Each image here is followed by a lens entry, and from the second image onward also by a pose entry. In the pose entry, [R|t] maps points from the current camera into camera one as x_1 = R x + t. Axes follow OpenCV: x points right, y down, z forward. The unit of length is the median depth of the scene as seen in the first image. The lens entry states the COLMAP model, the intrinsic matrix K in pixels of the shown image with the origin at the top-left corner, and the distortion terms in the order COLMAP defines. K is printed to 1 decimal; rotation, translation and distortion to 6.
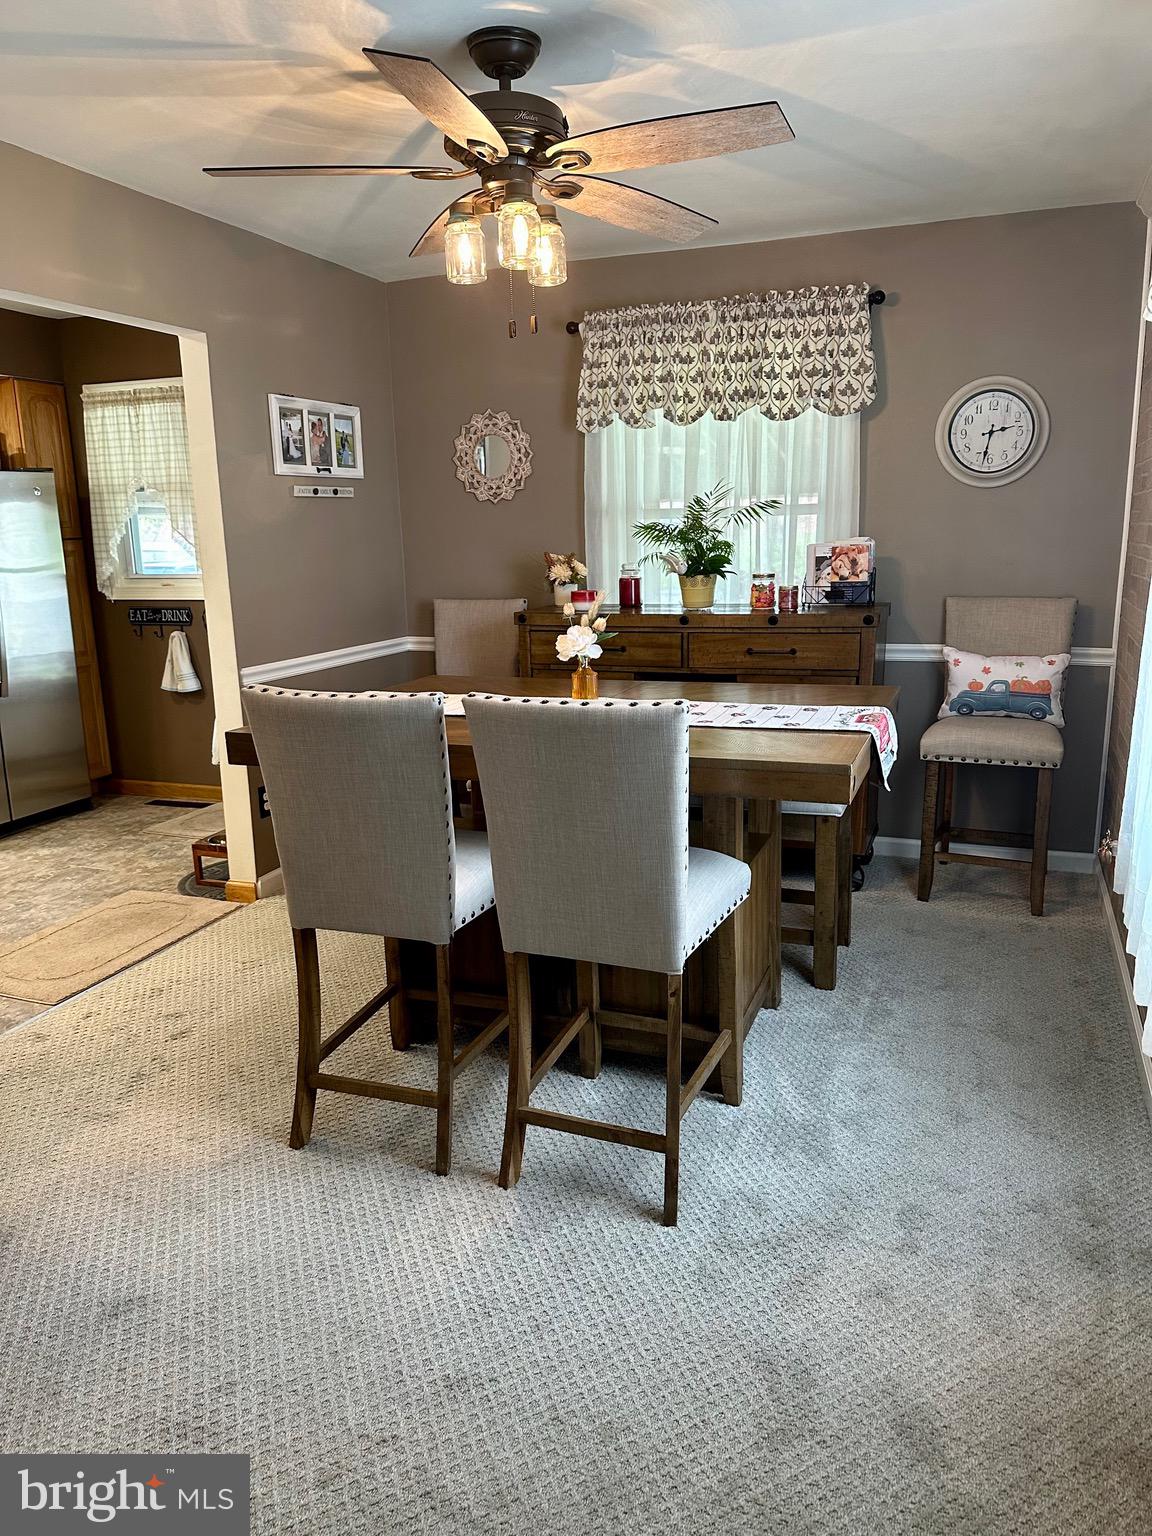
lens RADIAL K [[1069.1, 0, 574.3], [0, 1069.1, 792.0], [0, 0, 1]] dist [0.136853, -0.277904]
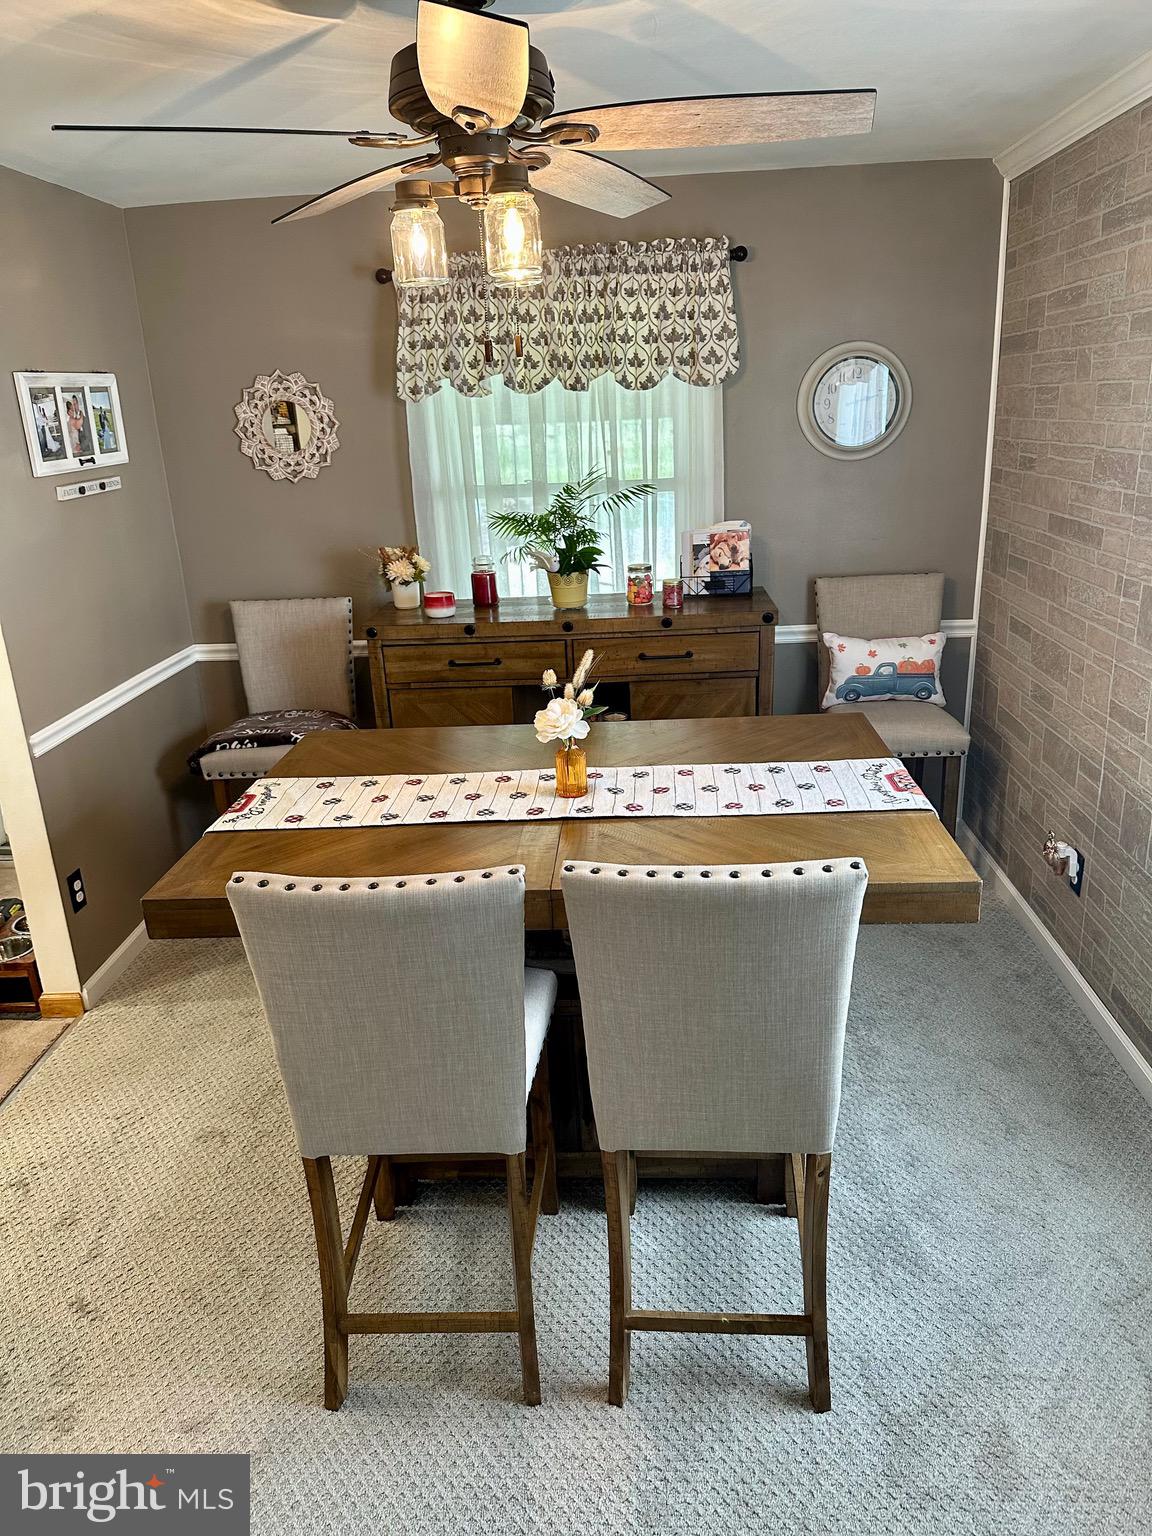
lens RADIAL K [[1069.1, 0, 574.3], [0, 1069.1, 792.0], [0, 0, 1]] dist [0.136853, -0.277904]
pose [[0.950138, -0.127493, 0.284574, -0.159265], [0.098453, 0.988570, 0.114176, -0.121834], [-0.295878, -0.080466, 0.951830, 0.134382]]
